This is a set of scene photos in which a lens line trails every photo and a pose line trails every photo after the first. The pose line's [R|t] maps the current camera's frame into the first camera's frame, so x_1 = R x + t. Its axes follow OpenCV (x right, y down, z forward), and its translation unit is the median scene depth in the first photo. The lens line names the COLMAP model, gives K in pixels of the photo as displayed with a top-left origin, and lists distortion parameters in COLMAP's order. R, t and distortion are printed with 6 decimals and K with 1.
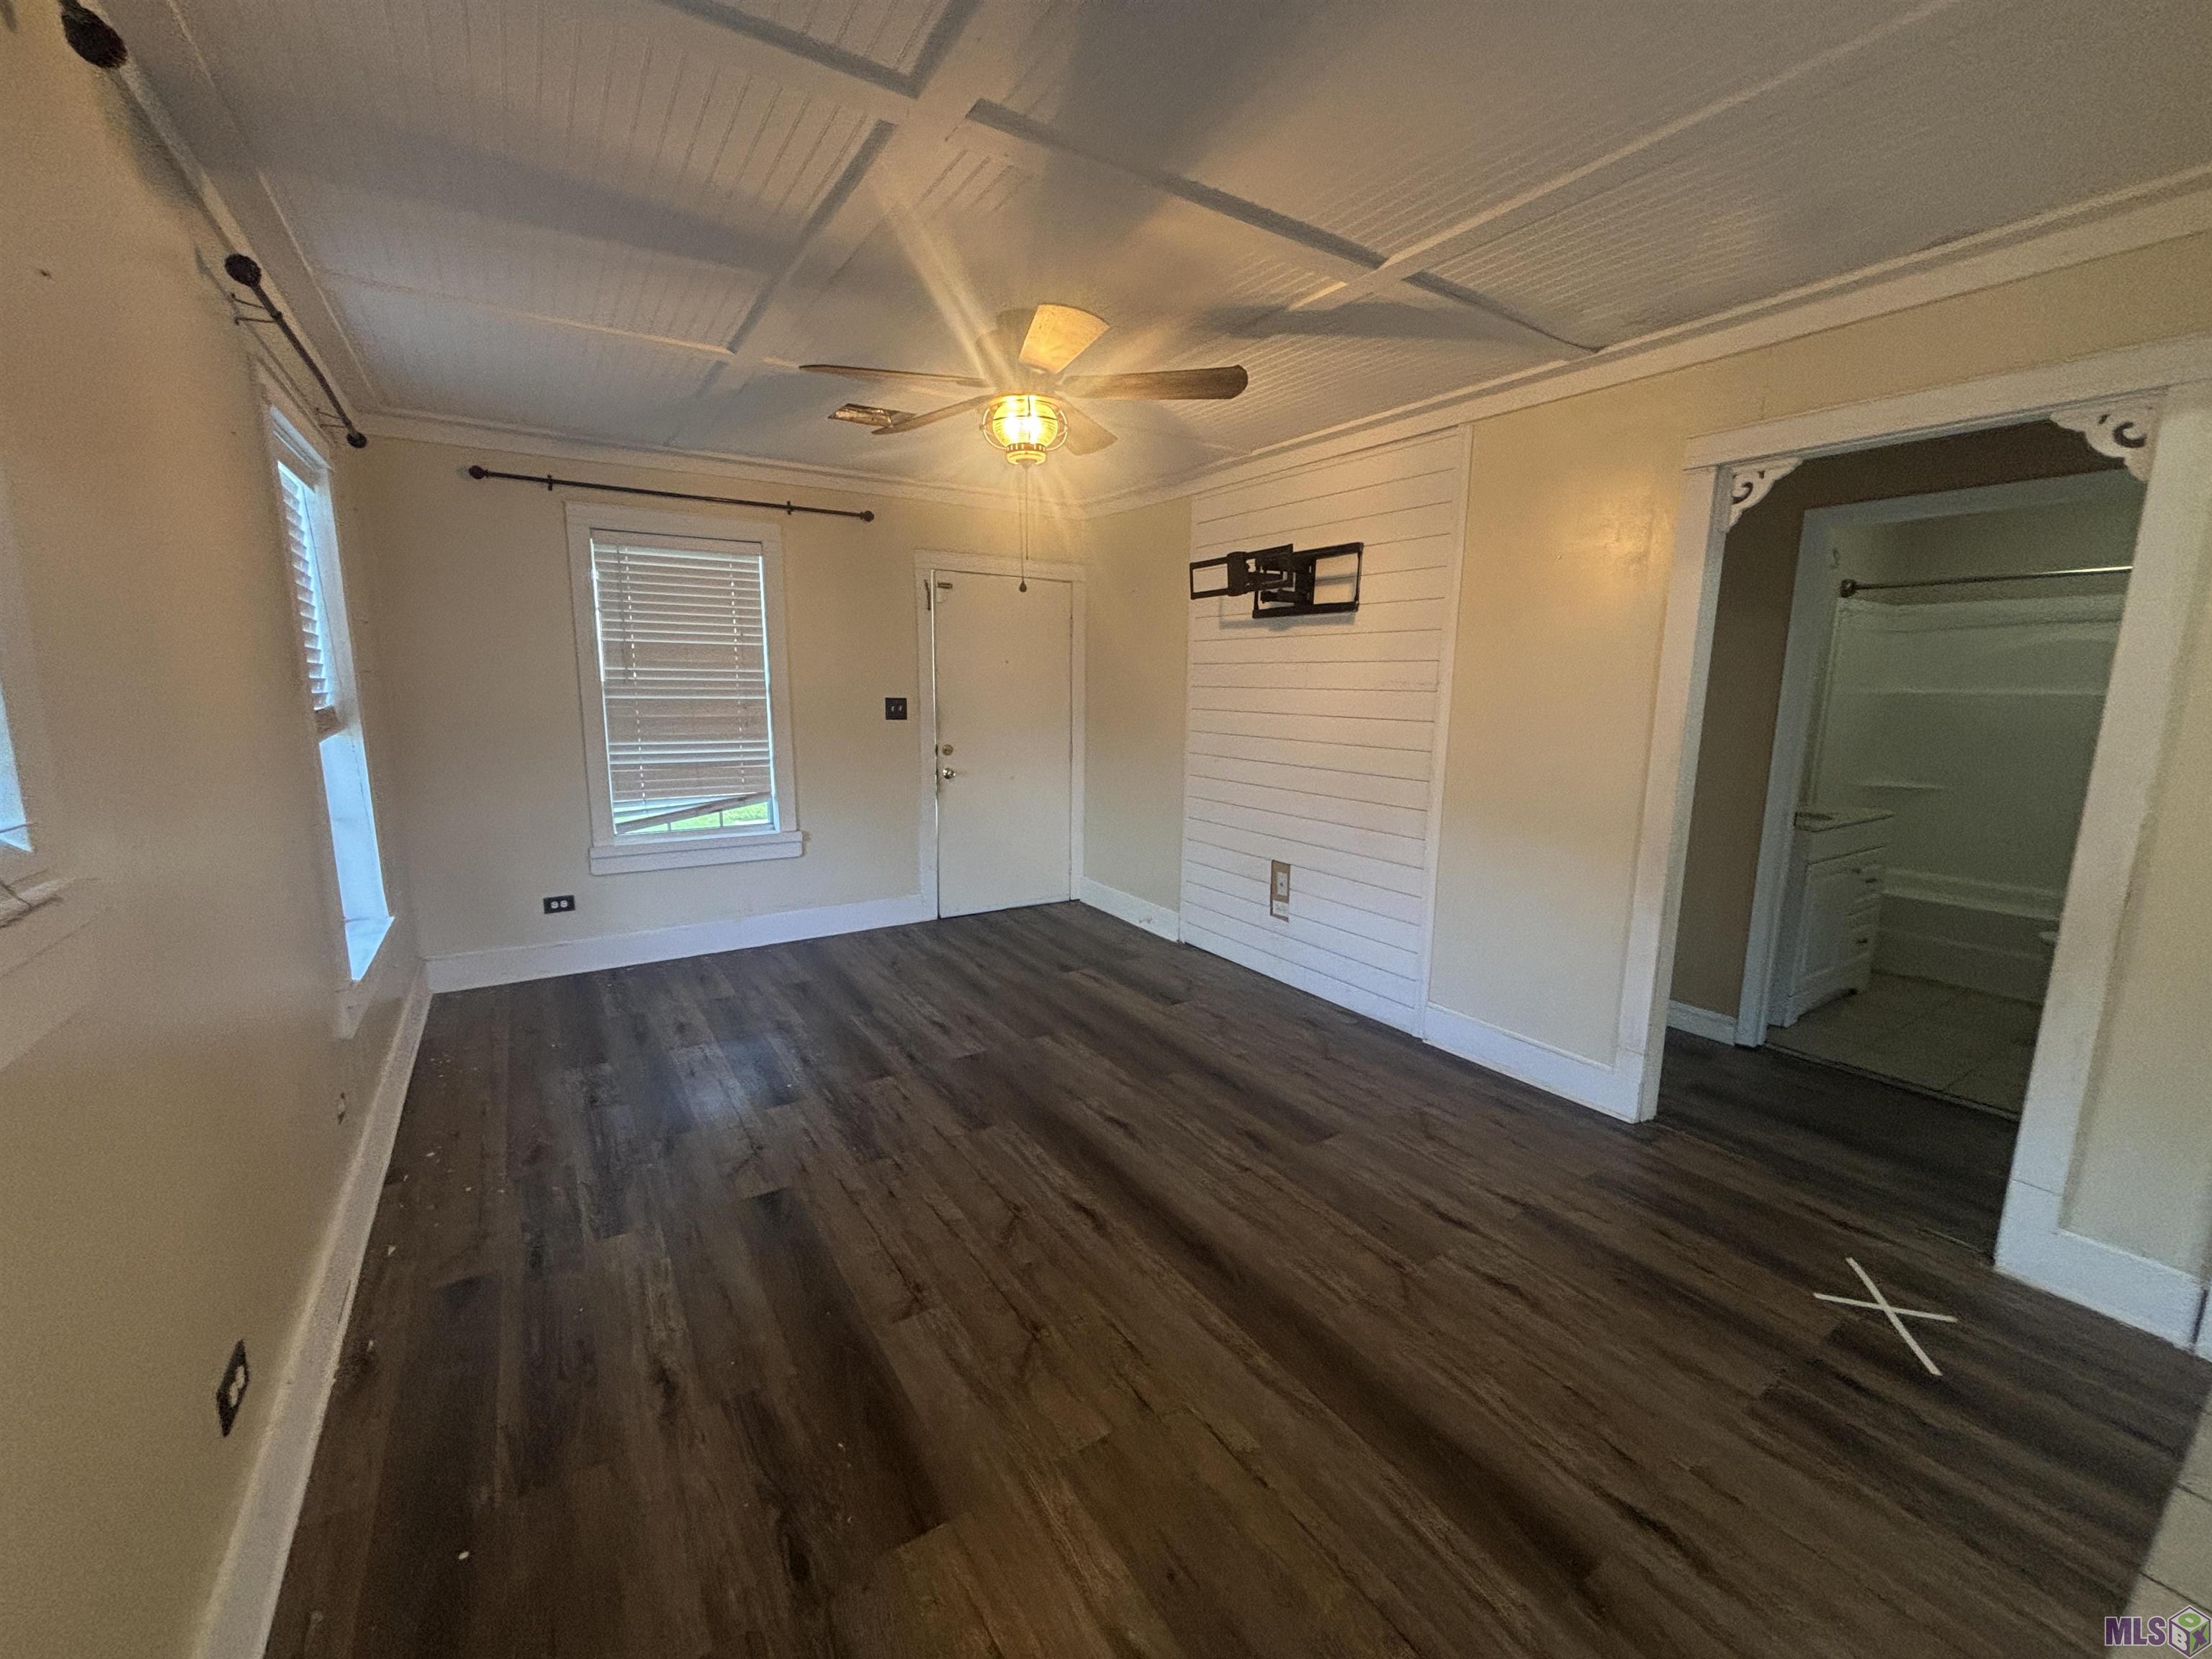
lens RADIAL K [[893.9, 0, 1103.2], [0, 893.9, 826.3], [0, 0, 1]] dist [0.001314, -0.000212]
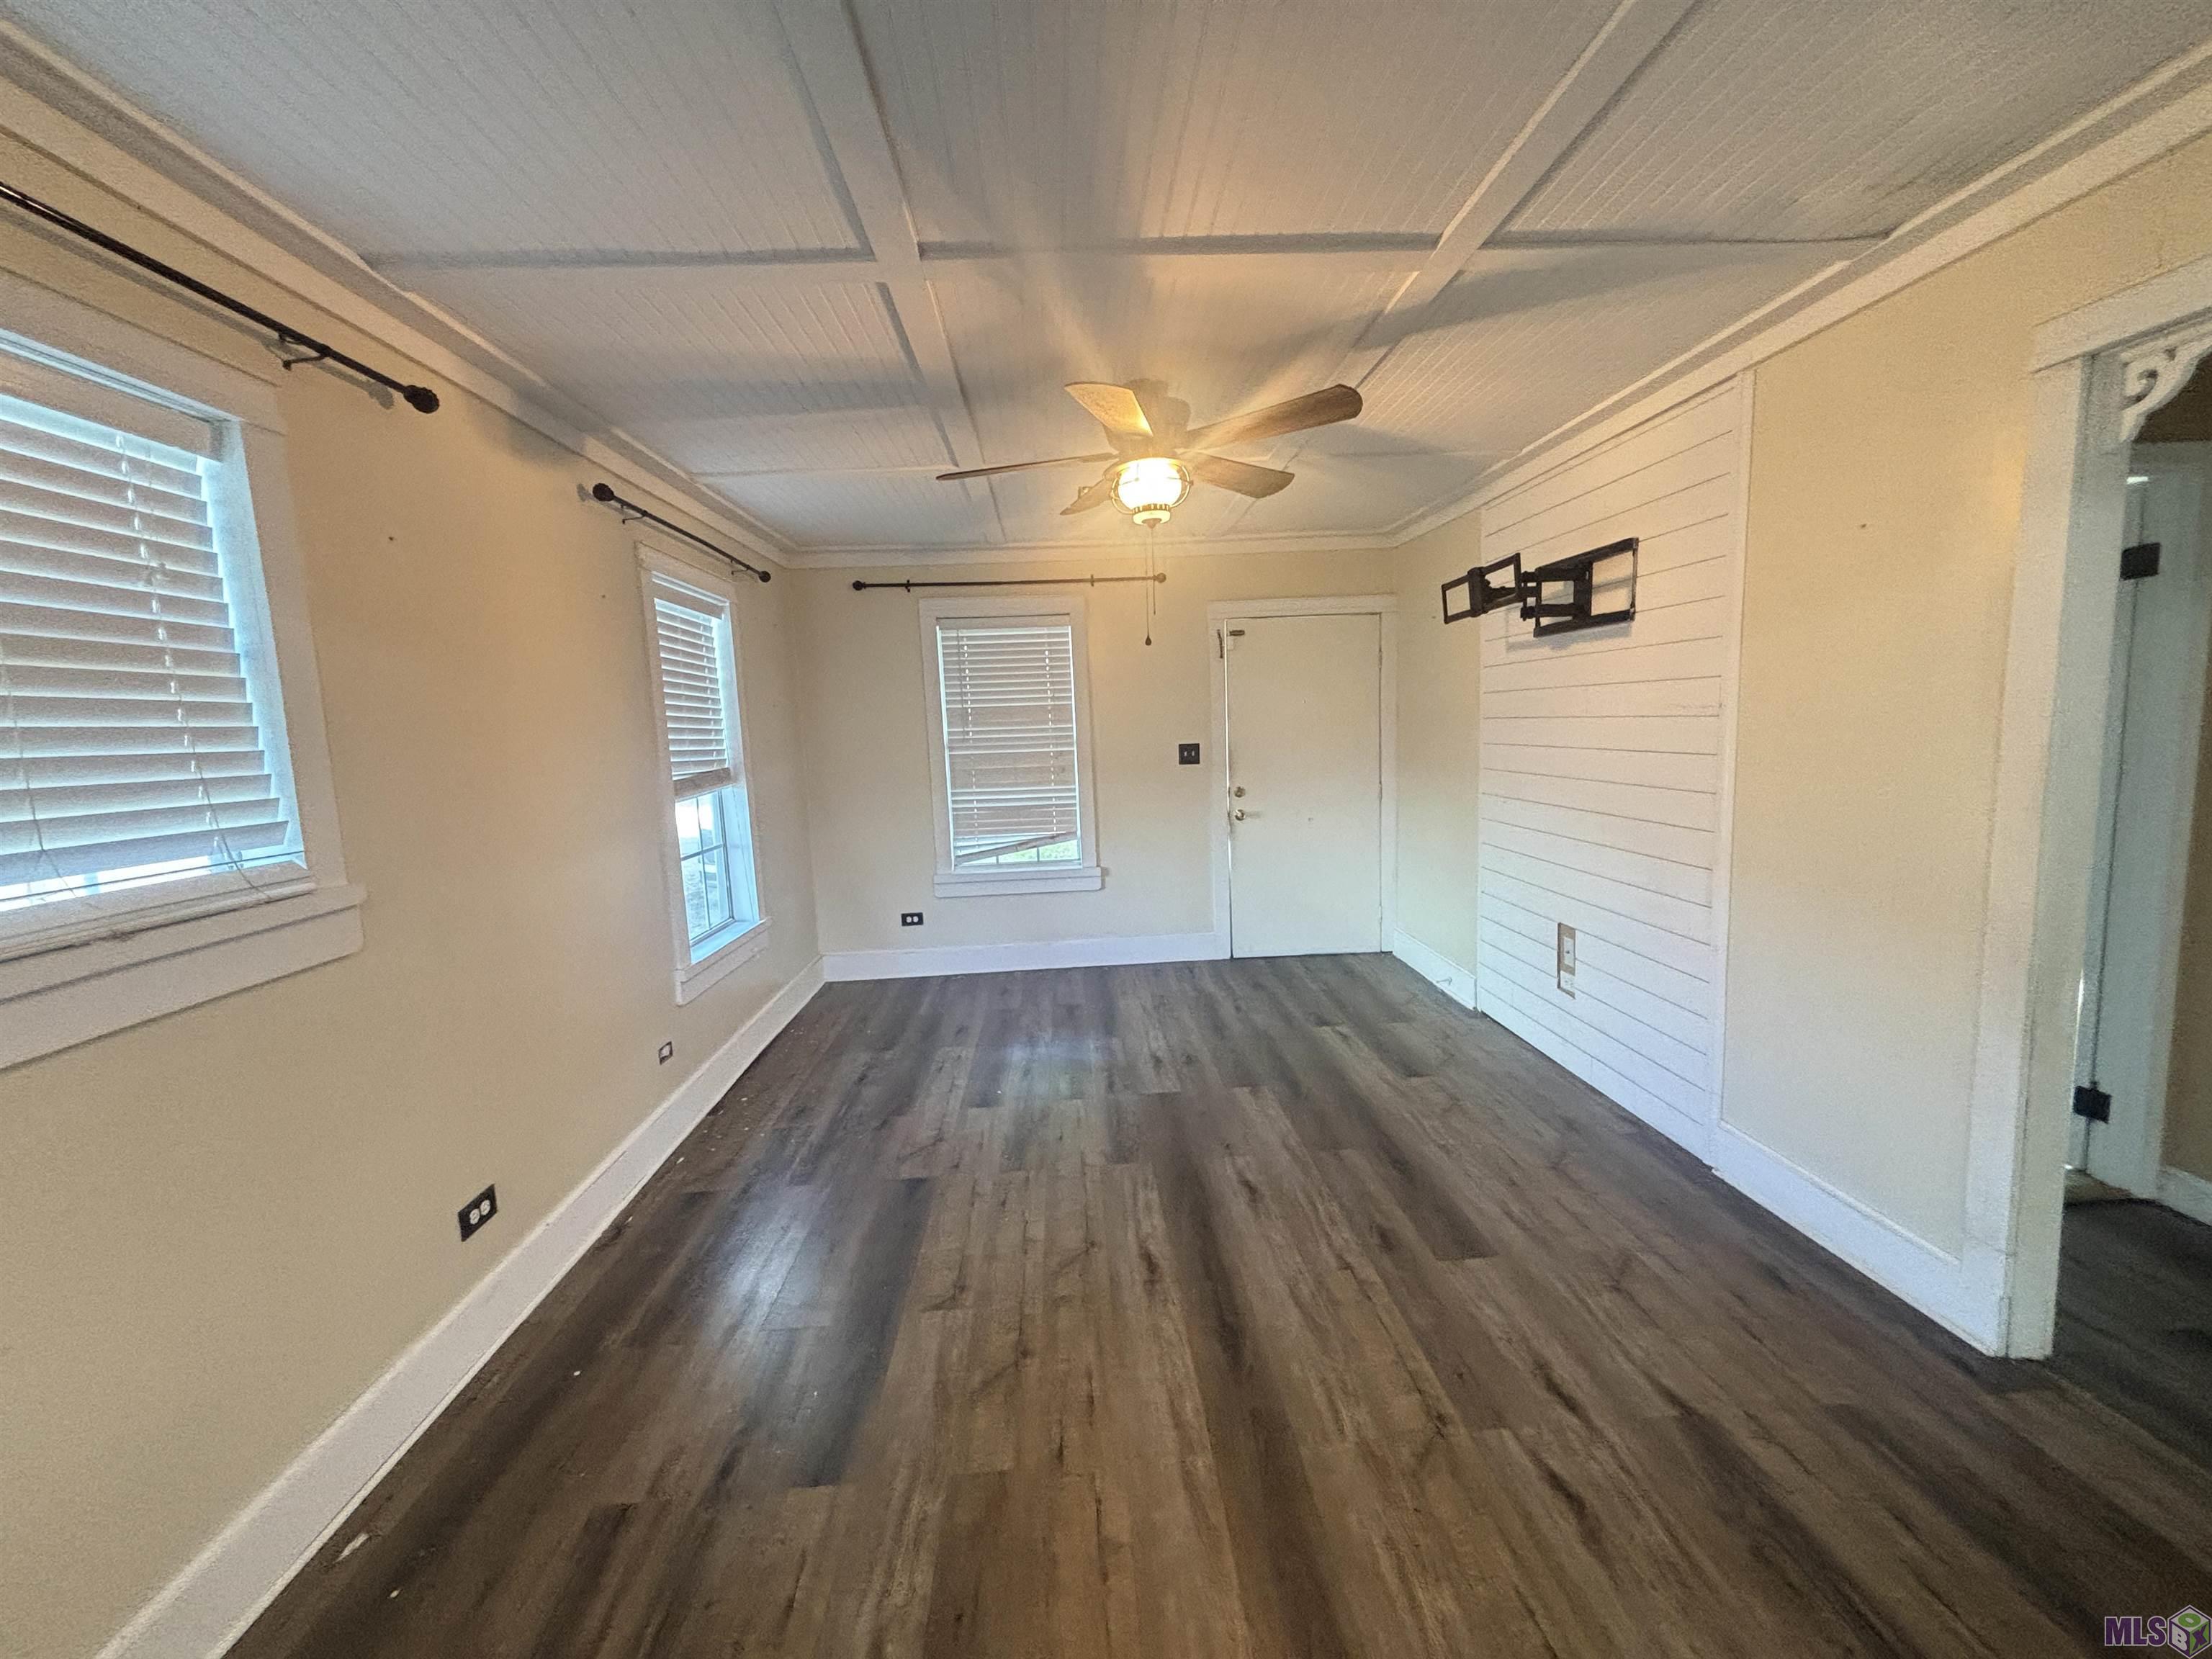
lens RADIAL K [[889.6, 0, 1099.1], [0, 889.6, 827.1], [0, 0, 1]] dist [0.001332, 0.000620]
pose [[0.863000, 0.012039, -0.505060, 0.274441], [-0.032330, 0.998983, -0.031431, -0.012229], [0.504168, 0.043453, 0.862512, 0.064986]]
